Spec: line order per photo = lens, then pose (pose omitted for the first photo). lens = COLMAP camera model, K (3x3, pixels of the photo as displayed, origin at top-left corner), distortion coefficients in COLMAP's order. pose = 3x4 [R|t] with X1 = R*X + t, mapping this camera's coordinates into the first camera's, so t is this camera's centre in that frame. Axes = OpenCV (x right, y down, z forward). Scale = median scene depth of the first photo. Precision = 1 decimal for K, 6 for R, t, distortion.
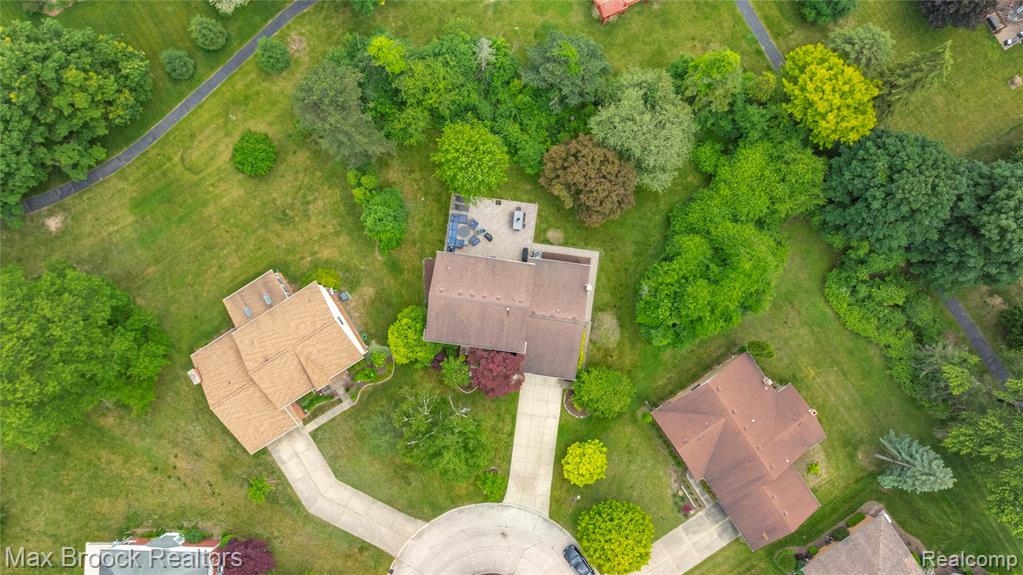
lens RADIAL K [[731.5, 0, 511.5], [0, 731.5, 287.5], [0, 0, 1]] dist [-0.014888, -0.000059]
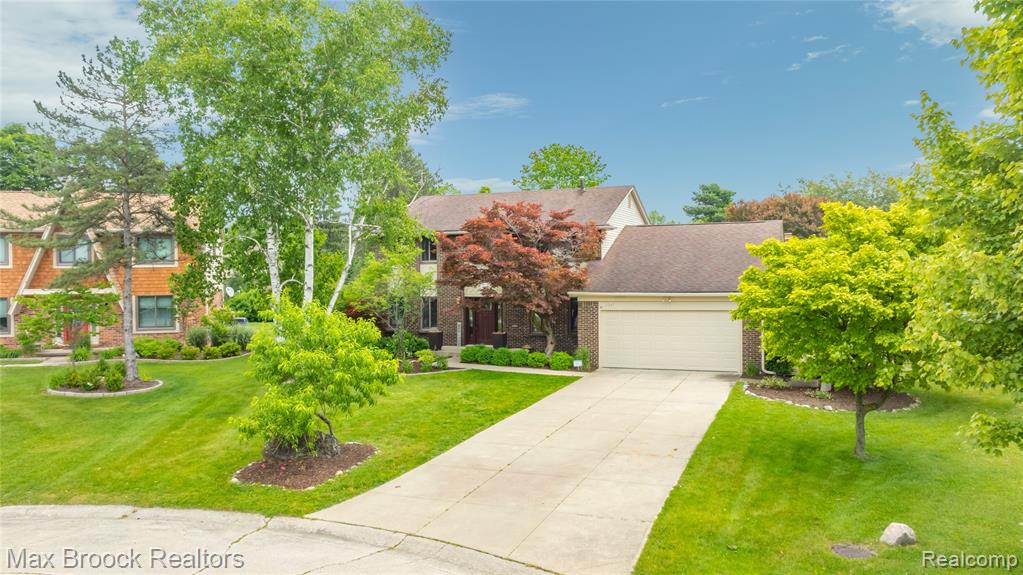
lens RADIAL K [[755.1, 0, 498.1], [0, 755.1, 291.3], [0, 0, 1]] dist [0.003321, -0.000662]
pose [[0.960463, 0.003110, -0.278392, 0.062488], [-0.278075, 0.059719, -0.958701, 0.422023], [0.013644, 0.998210, 0.058223, 0.949700]]
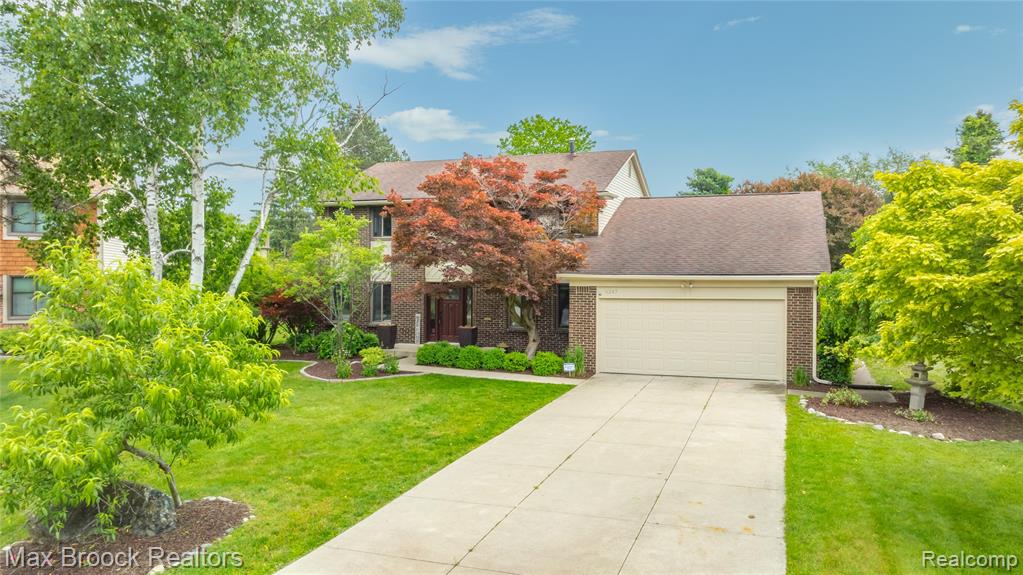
lens RADIAL K [[731.5, 0, 511.5], [0, 731.5, 287.5], [0, 0, 1]] dist [-0.014888, -0.000059]
pose [[0.973382, 0.014439, -0.228732, 0.042326], [-0.229168, 0.048248, -0.972190, 0.344049], [-0.003002, 0.998731, 0.050273, 0.961204]]
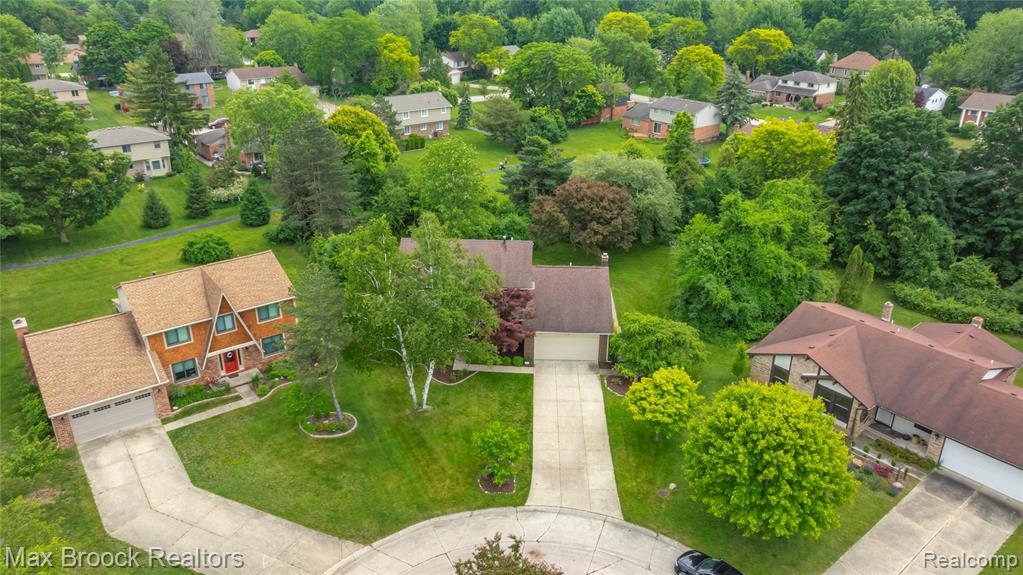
lens RADIAL K [[731.5, 0, 511.5], [0, 731.5, 287.5], [0, 0, 1]] dist [-0.014888, -0.000059]
pose [[0.996089, -0.030286, 0.083008, -0.057501], [0.088030, 0.421348, -0.902617, 0.676970], [-0.007639, 0.906393, 0.422366, 0.661421]]
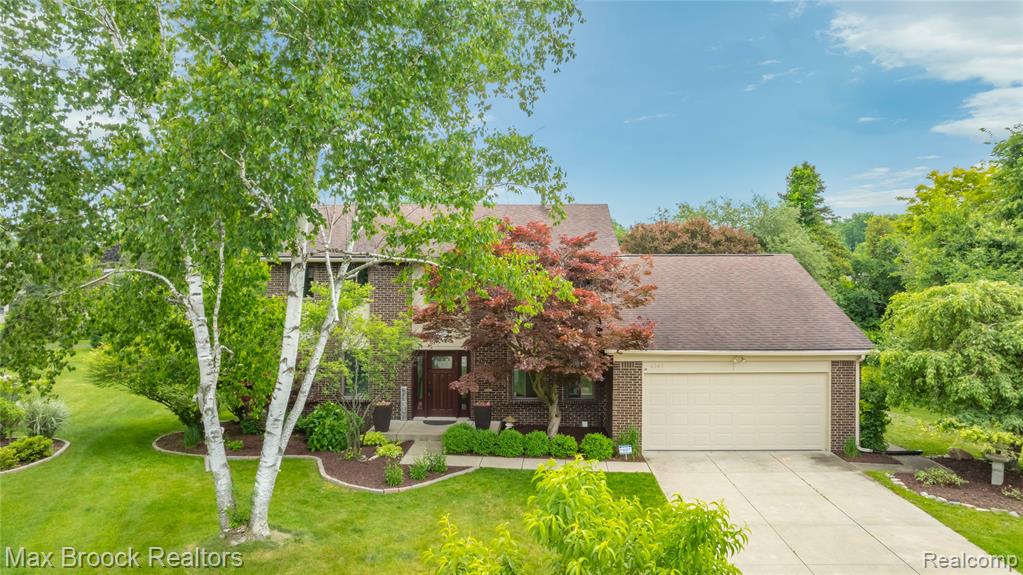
lens RADIAL K [[731.5, 0, 511.5], [0, 731.5, 287.5], [0, 0, 1]] dist [-0.014888, -0.000059]
pose [[0.996256, 0.004905, 0.086315, -0.044055], [0.086095, 0.034573, -0.995687, 0.329076], [-0.007868, 0.999390, 0.034022, 0.942670]]
